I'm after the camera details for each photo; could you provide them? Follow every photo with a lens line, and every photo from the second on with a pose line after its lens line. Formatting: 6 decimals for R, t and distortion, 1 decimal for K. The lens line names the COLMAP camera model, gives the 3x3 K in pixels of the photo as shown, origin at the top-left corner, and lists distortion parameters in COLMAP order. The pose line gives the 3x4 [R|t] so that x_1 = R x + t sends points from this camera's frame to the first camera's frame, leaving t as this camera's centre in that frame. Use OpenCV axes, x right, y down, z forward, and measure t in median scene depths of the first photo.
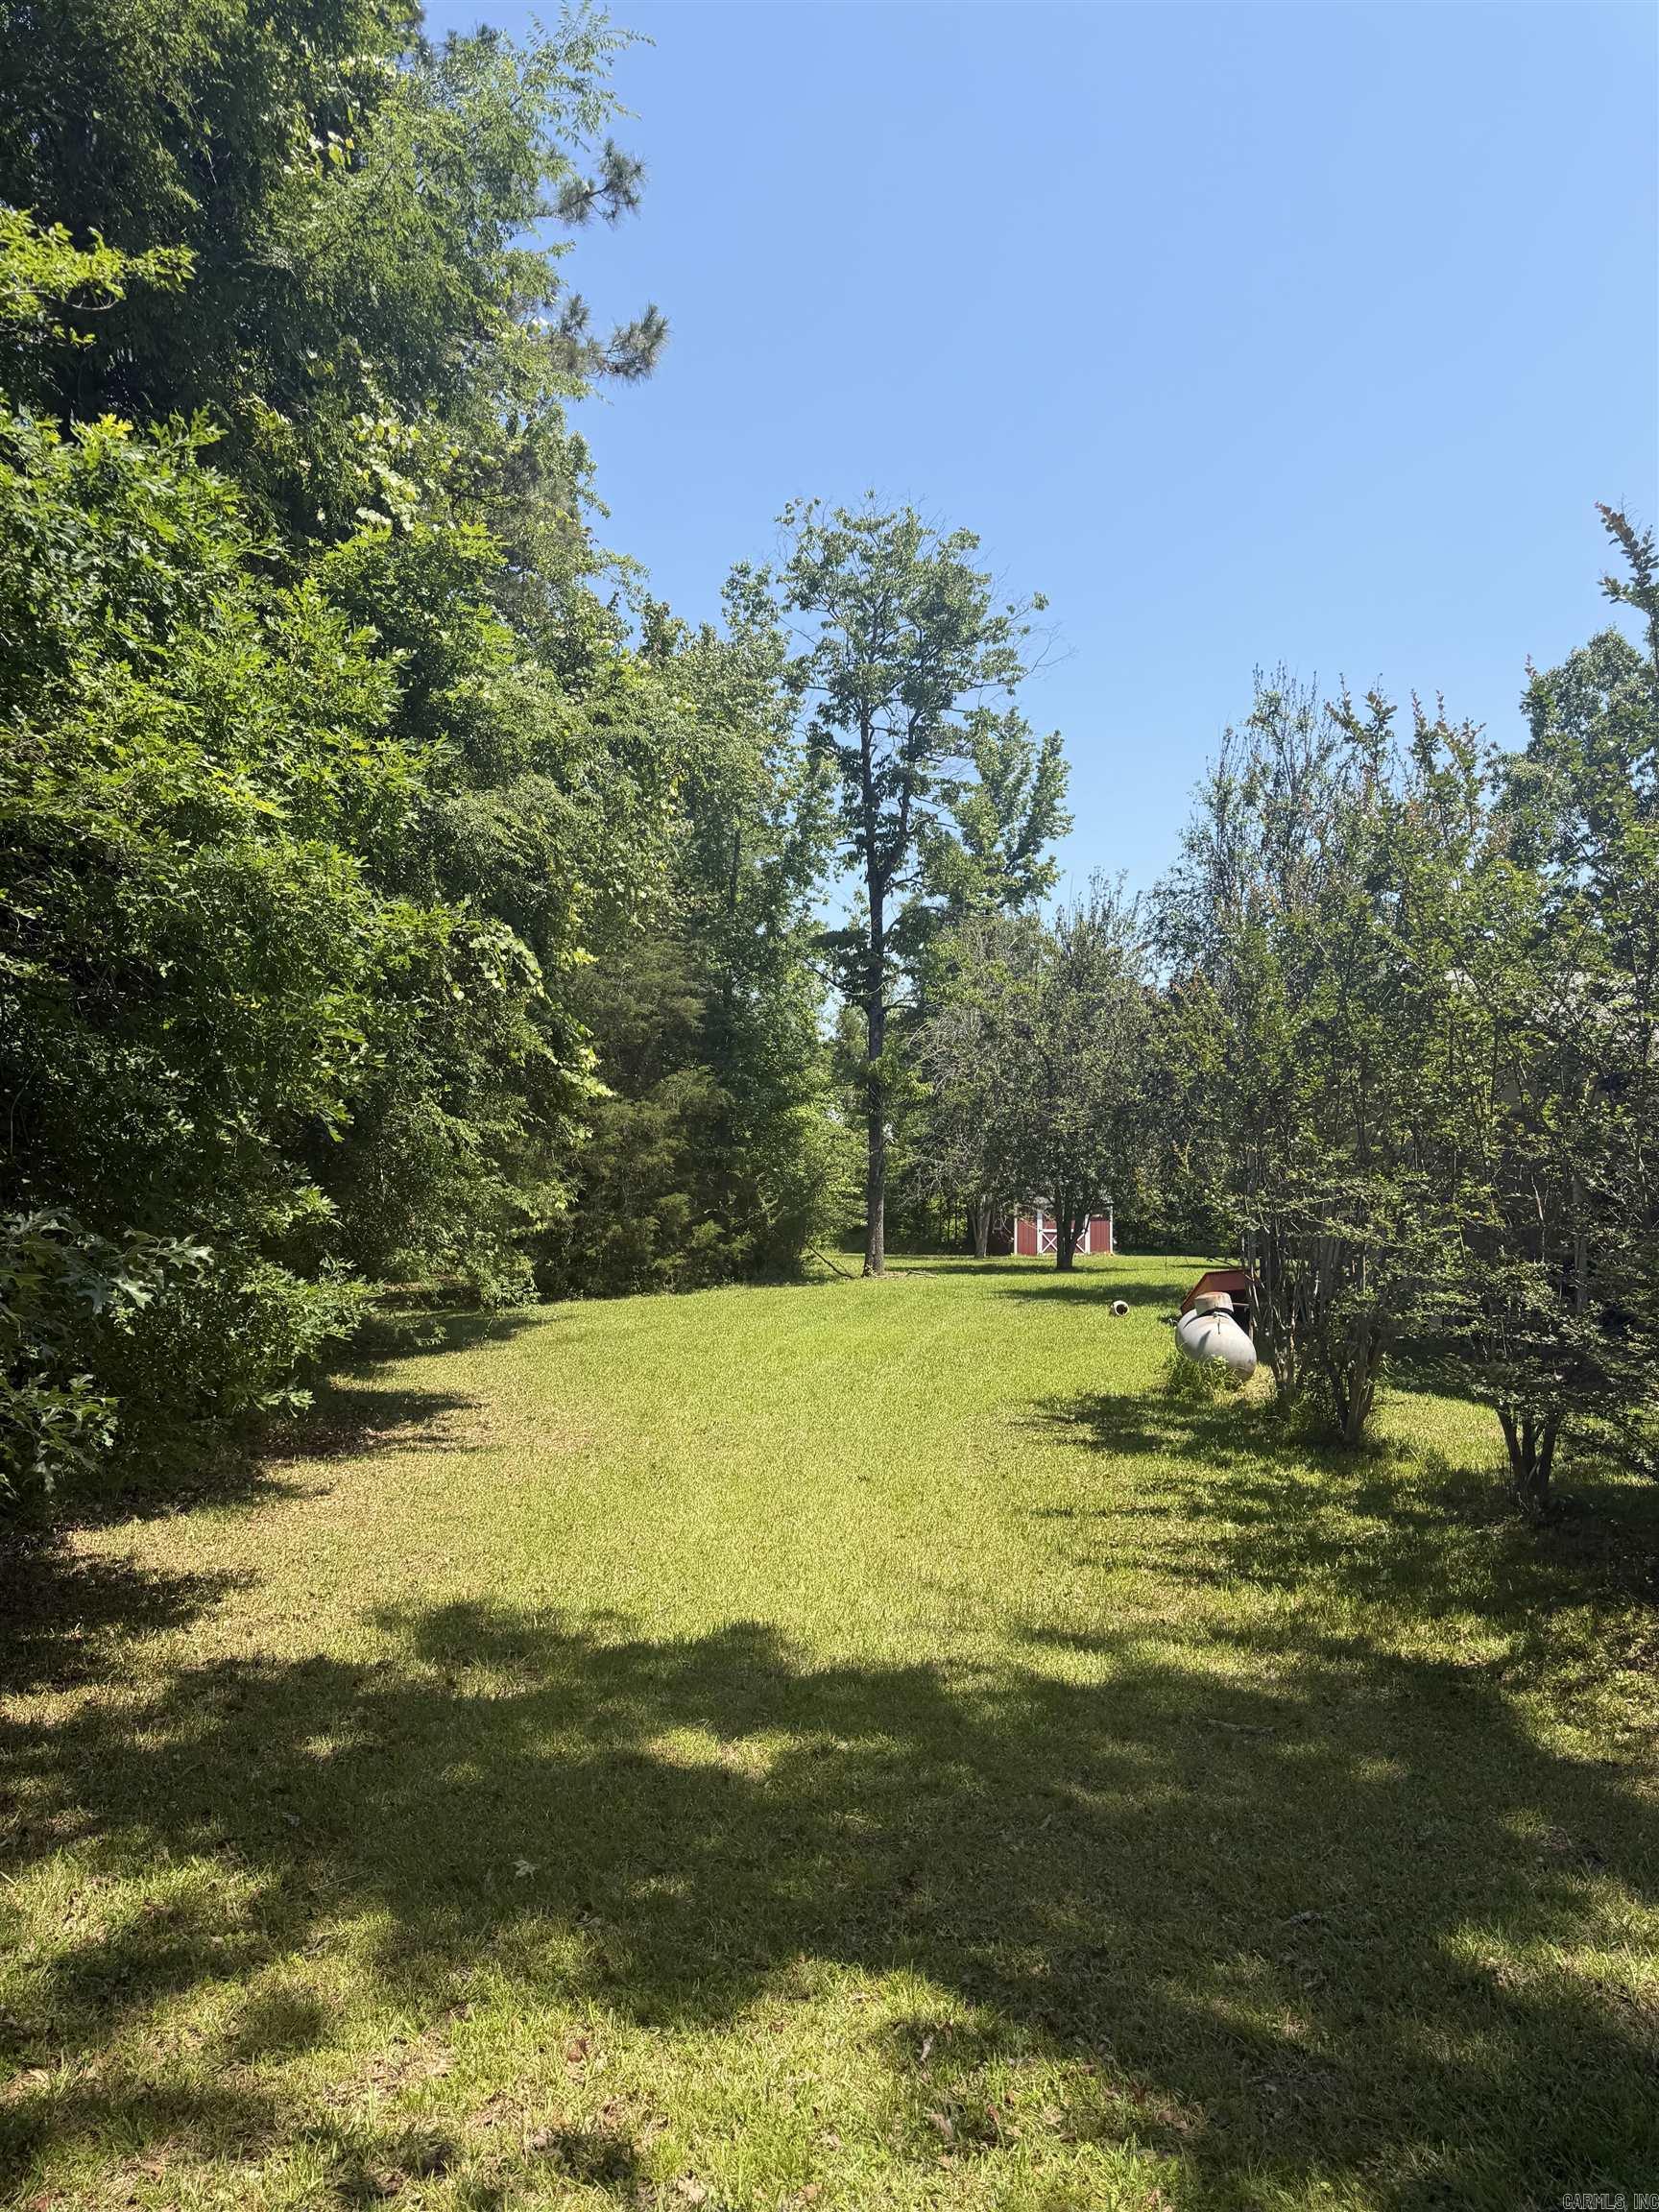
lens RADIAL K [[1524.0, 0, 829.5], [0, 1524.0, 1106.0], [0, 0, 1]] dist [0.007531, 0.008012]
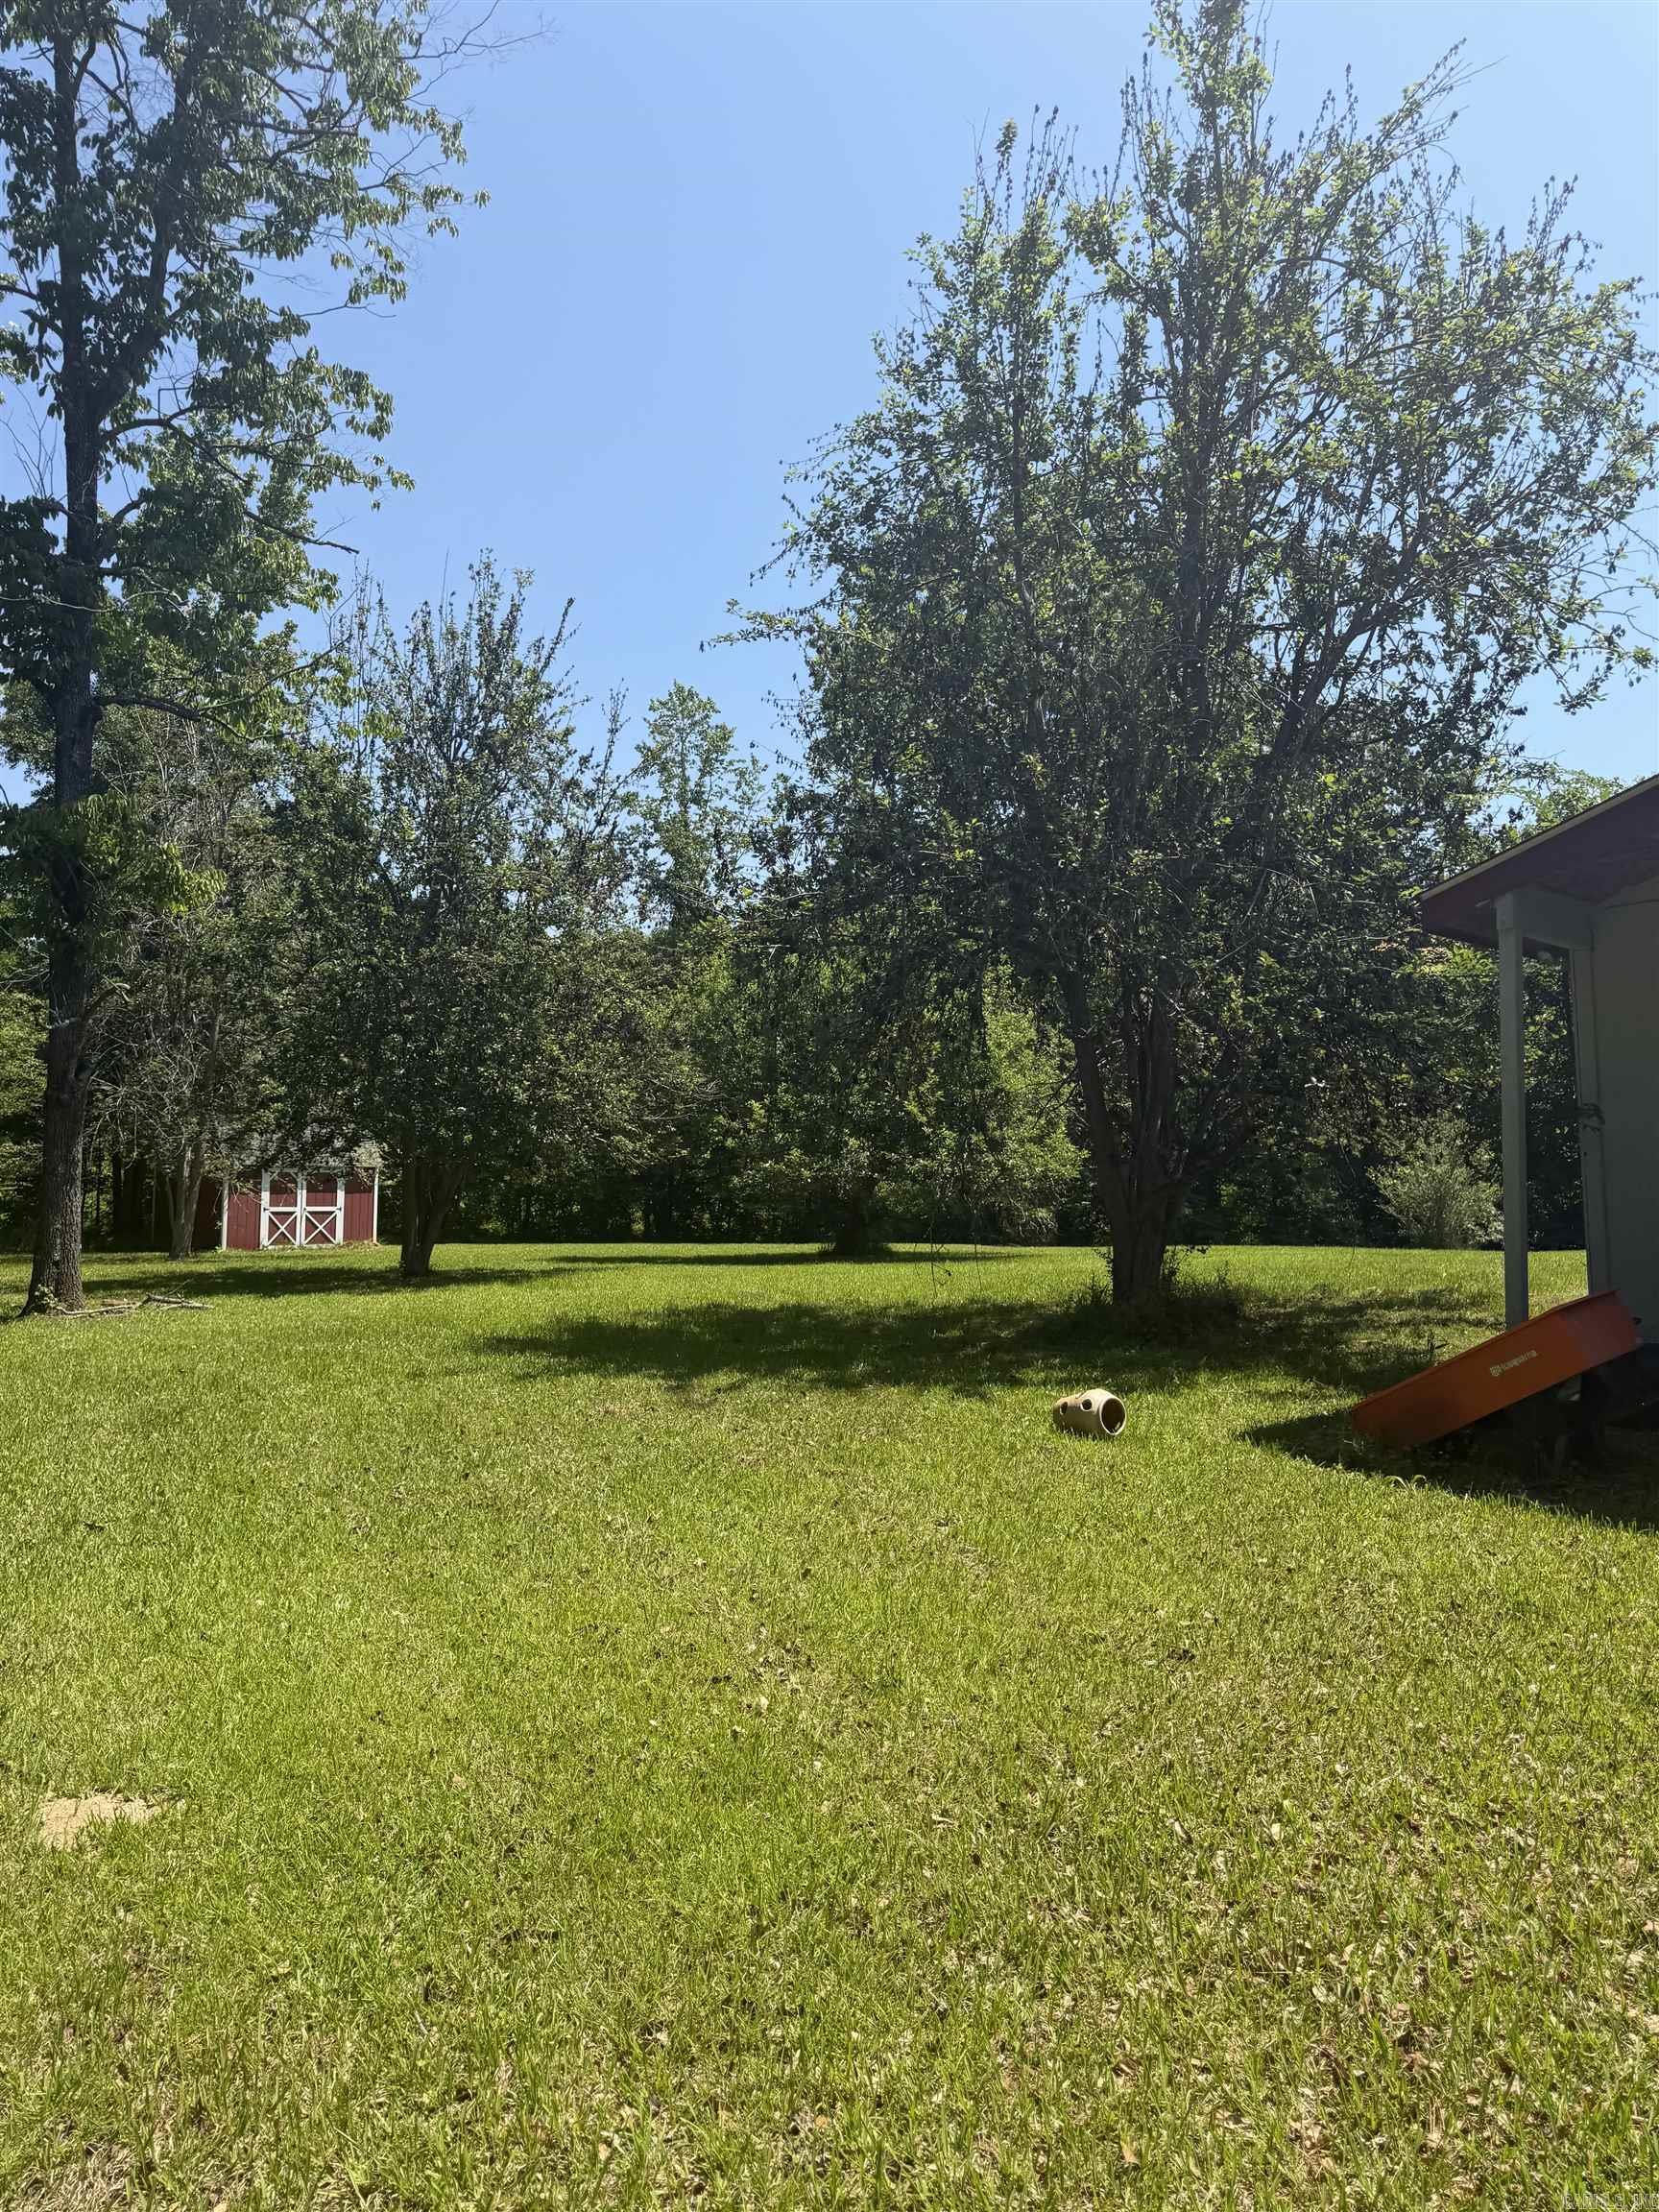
lens RADIAL K [[1524.0, 0, 829.5], [0, 1524.0, 1106.0], [0, 0, 1]] dist [0.007531, 0.008012]
pose [[0.822178, 0.031575, 0.568354, -0.037641], [-0.035196, 0.999370, -0.004607, 0.049037], [-0.568141, -0.016216, 0.822772, 0.510345]]
